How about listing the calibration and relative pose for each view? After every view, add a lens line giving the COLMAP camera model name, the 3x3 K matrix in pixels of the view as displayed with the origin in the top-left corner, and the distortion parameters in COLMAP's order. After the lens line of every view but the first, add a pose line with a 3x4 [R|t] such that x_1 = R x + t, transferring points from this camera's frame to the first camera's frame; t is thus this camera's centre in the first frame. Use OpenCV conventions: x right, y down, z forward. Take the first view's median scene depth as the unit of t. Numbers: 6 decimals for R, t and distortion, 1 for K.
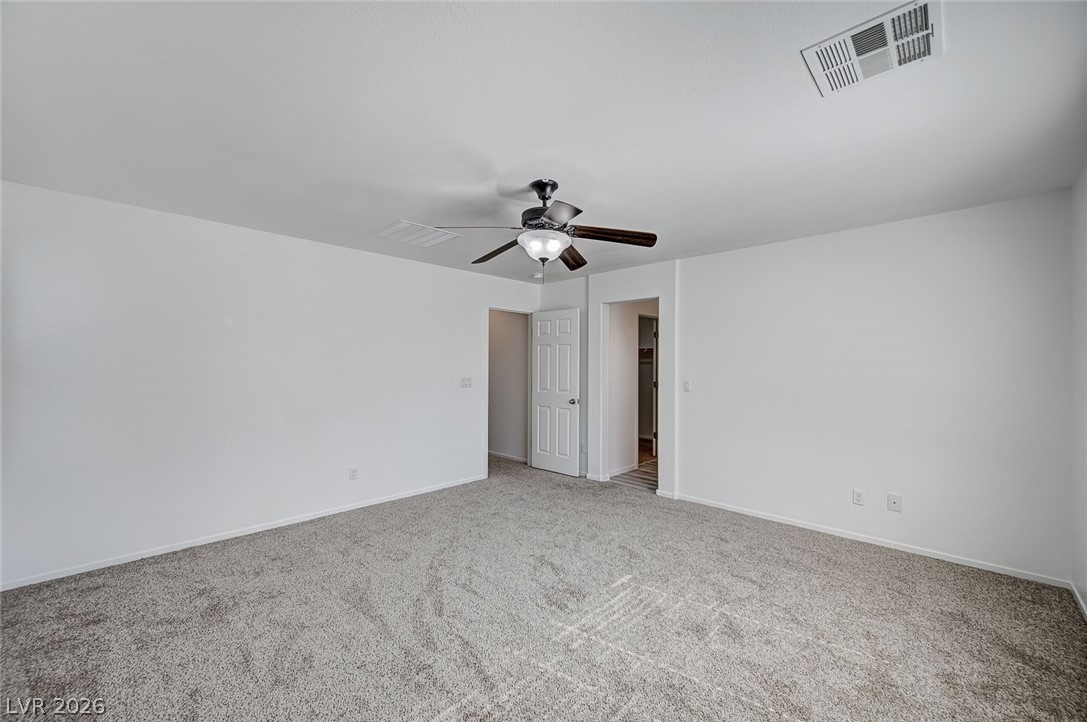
lens RADIAL K [[430.4, 0, 547.4], [0, 430.4, 361.7], [0, 0, 1]] dist [0.000332, 0.000064]
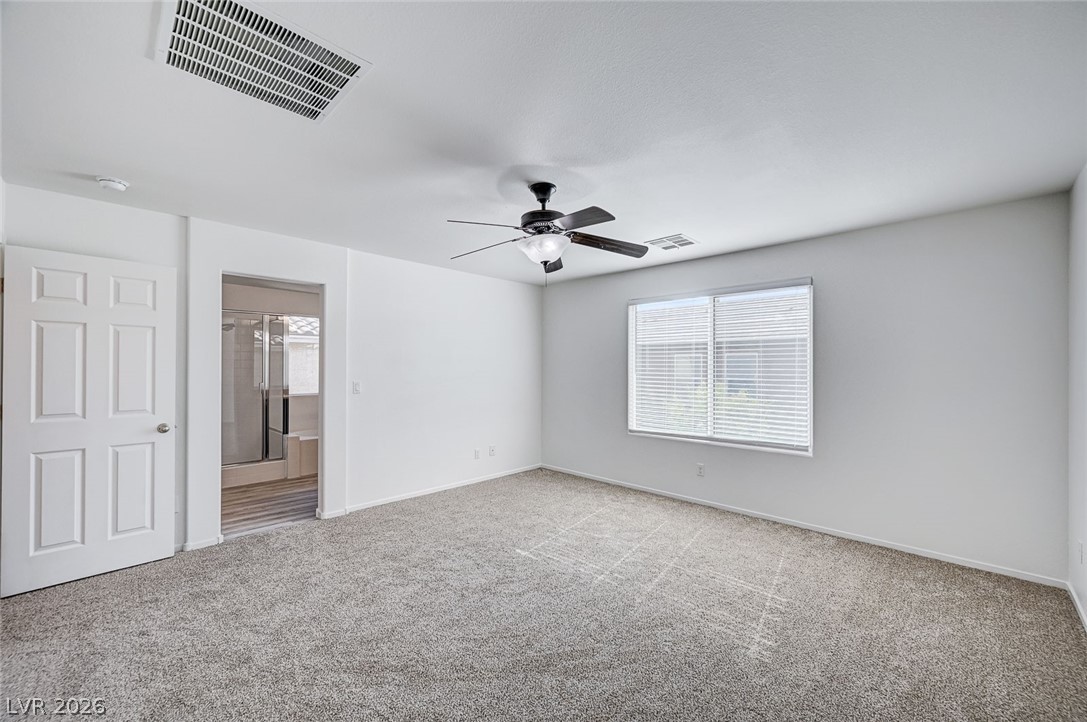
lens RADIAL K [[431.6, 0, 543.4], [0, 431.6, 366.1], [0, 0, 1]] dist [-0.000923, -0.000190]
pose [[0.012177, -0.002294, 0.999923, -0.812504], [-0.012733, 0.999916, 0.002449, 0.003027], [-0.999845, -0.012761, 0.012146, 0.786225]]
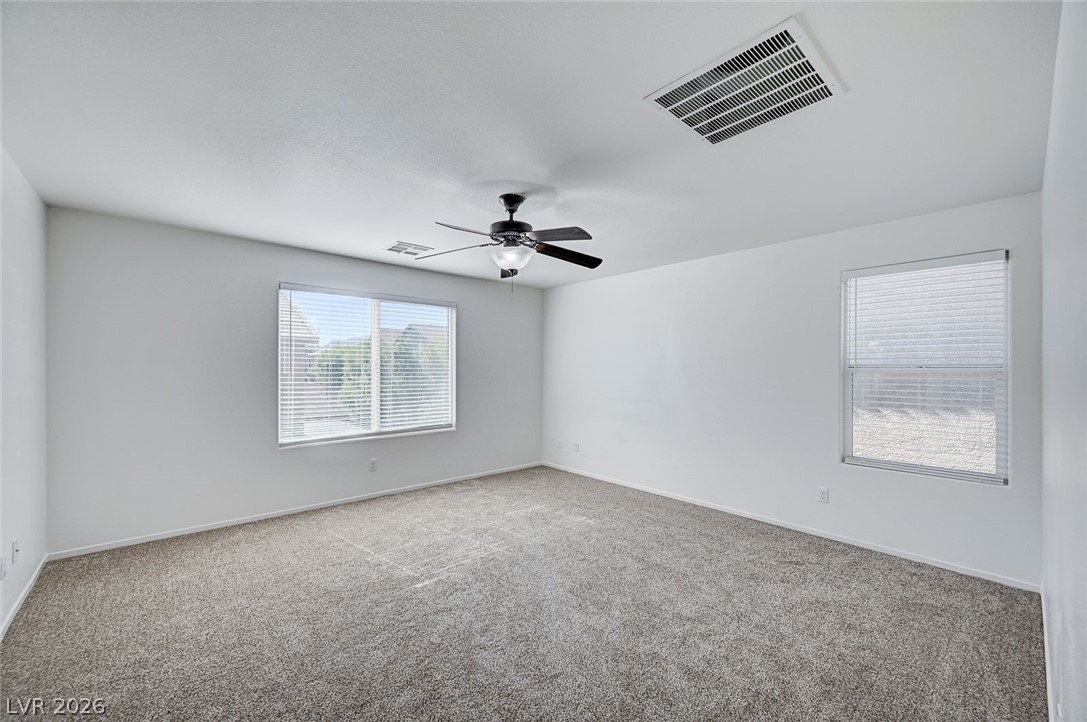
lens RADIAL K [[431.6, 0, 543.4], [0, 431.6, 366.1], [0, 0, 1]] dist [-0.000923, -0.000190]
pose [[-0.996754, -0.007784, 0.080125, -0.139354], [-0.008885, 0.999871, -0.013398, 0.015992], [-0.080010, -0.014066, -0.996695, 1.646281]]
